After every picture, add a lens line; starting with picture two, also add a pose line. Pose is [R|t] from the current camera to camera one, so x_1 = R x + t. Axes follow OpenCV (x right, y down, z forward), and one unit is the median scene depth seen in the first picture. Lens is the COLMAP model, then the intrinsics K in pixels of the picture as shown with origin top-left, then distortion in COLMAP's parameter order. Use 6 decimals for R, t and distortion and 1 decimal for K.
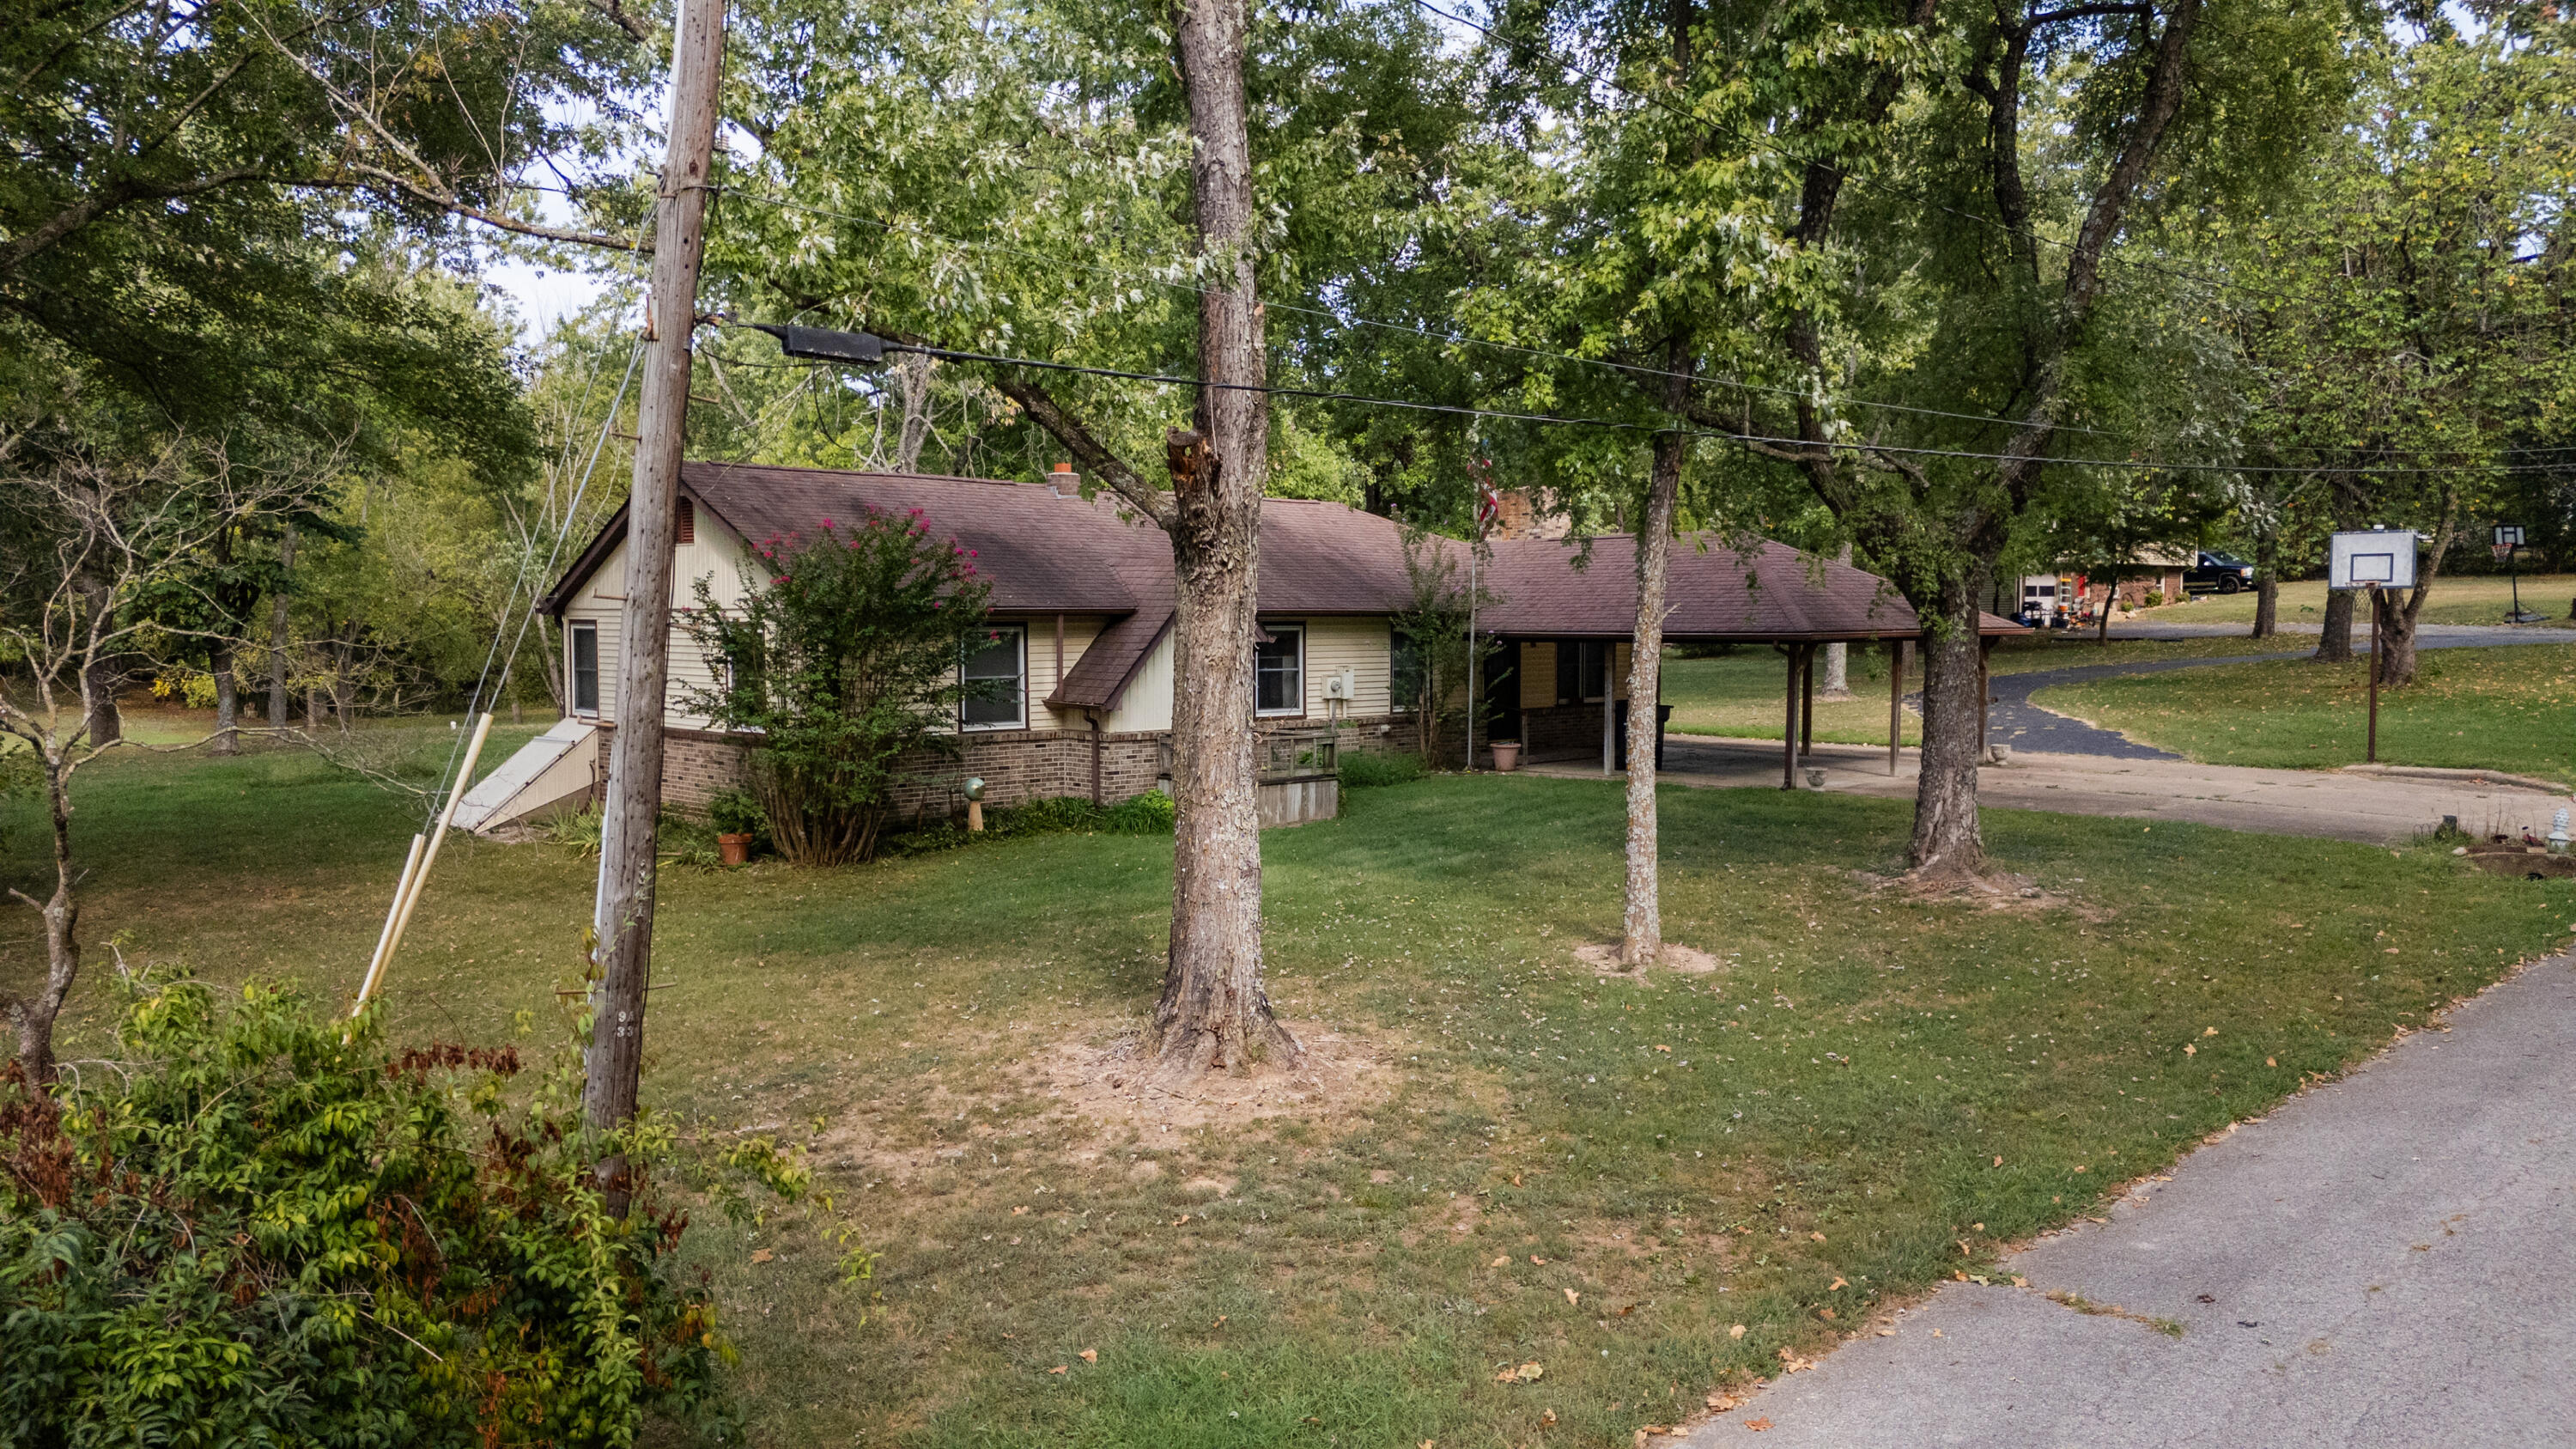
lens RADIAL K [[1872.7, 0, 1288.0], [0, 1872.7, 724.5], [0, 0, 1]] dist [0.068698, -0.043851]
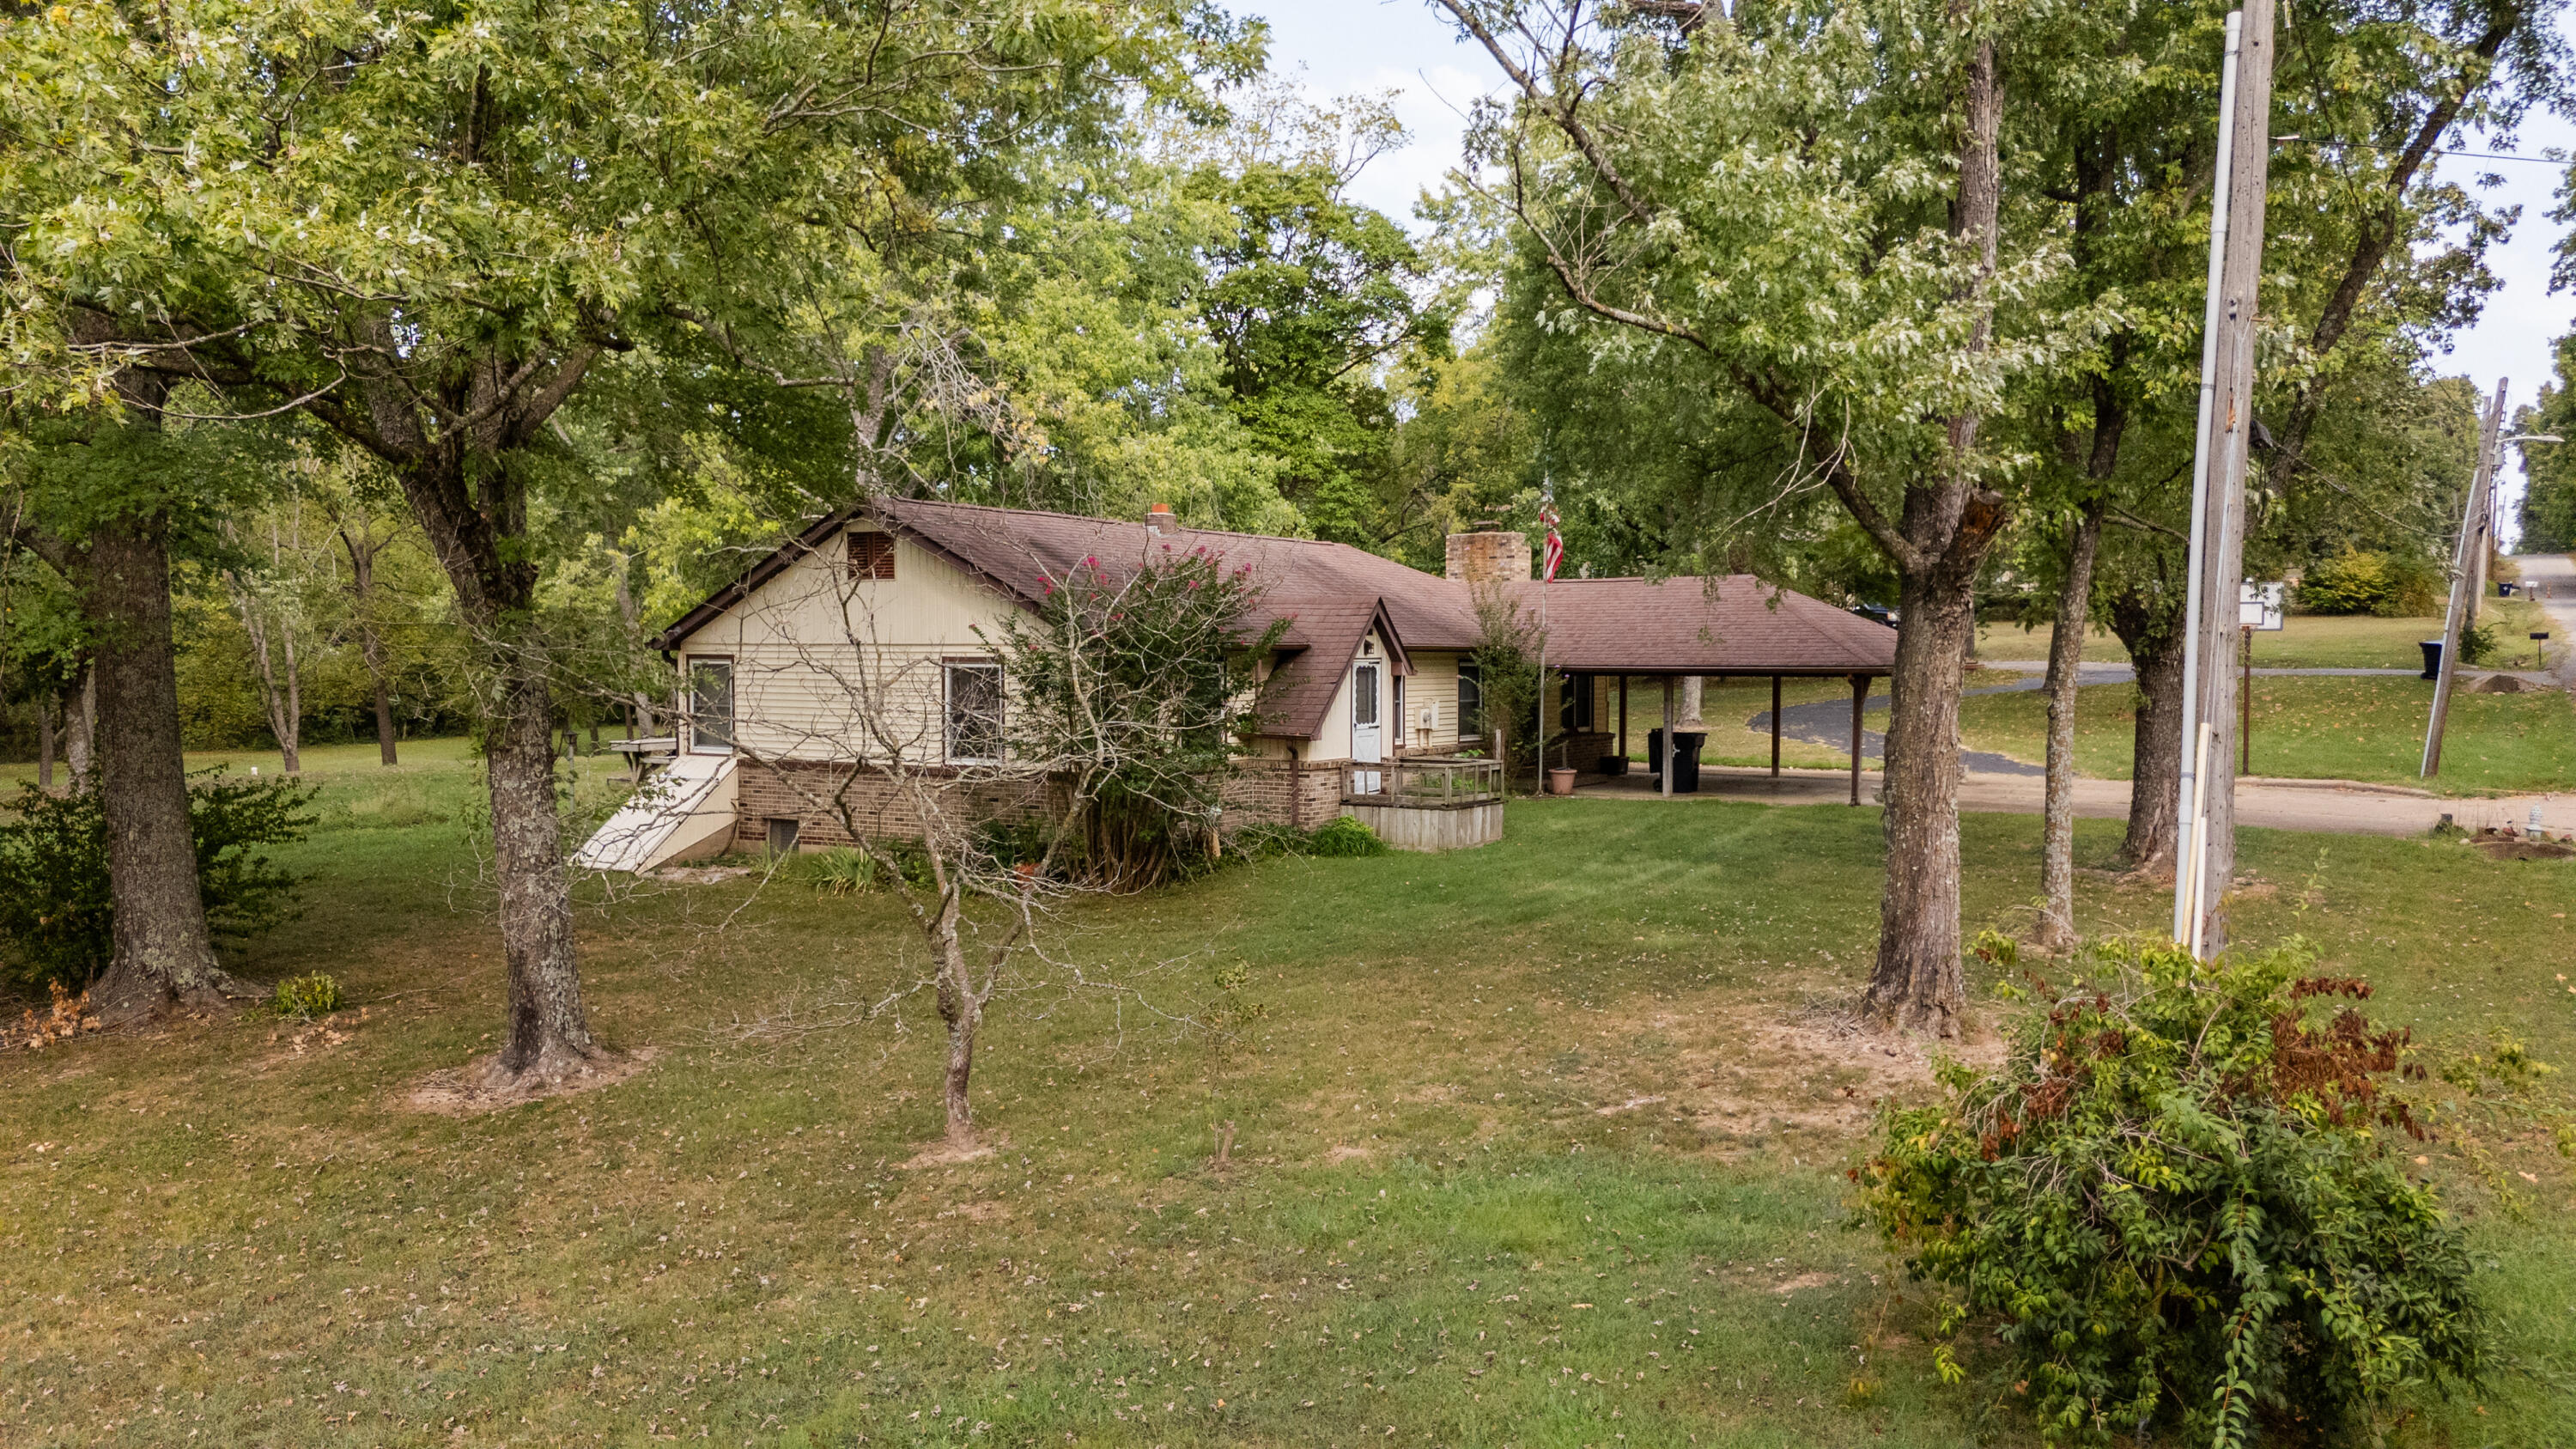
lens RADIAL K [[1872.7, 0, 1288.0], [0, 1872.7, 724.5], [0, 0, 1]] dist [0.068698, -0.043851]
pose [[0.971446, -0.008026, 0.237127, -0.354208], [0.012916, 0.999735, -0.019075, 0.003325], [-0.236911, 0.021593, 0.971291, -0.019888]]
